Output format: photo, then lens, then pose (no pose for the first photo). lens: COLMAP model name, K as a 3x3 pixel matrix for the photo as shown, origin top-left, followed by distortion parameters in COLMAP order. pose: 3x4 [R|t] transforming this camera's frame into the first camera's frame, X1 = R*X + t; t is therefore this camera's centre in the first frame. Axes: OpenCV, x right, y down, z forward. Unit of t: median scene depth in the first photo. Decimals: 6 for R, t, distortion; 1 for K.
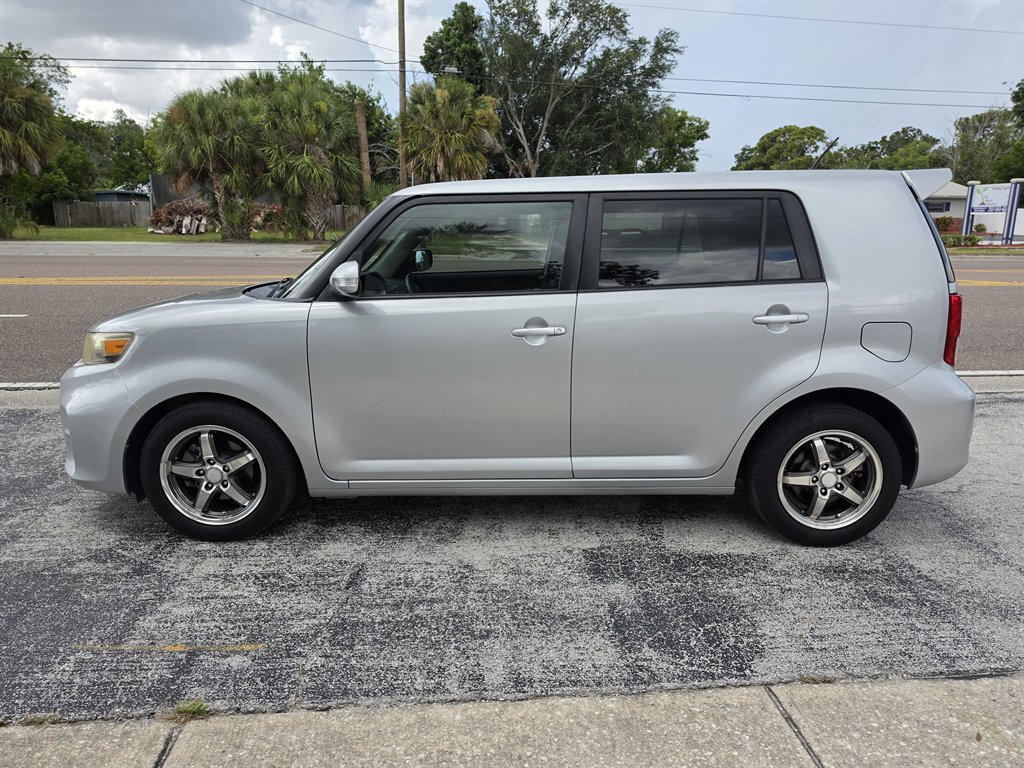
lens RADIAL K [[708.8, 0, 529.5], [0, 708.8, 382.3], [0, 0, 1]] dist [0.064221, -0.058816]
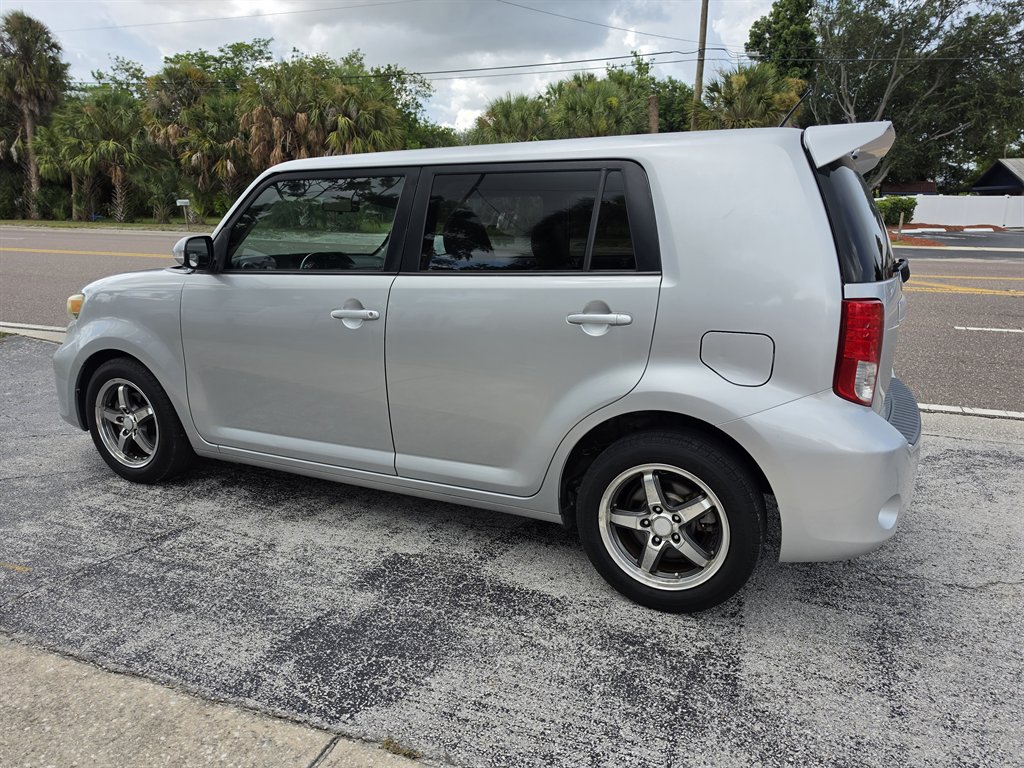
lens RADIAL K [[708.8, 0, 504.6], [0, 708.8, 386.0], [0, 0, 1]] dist [0.064221, -0.058816]
pose [[0.906444, 0.106225, -0.408748, 0.571819], [-0.101399, 0.994281, 0.033528, -0.027481], [0.409972, 0.011056, 0.912031, 0.211064]]
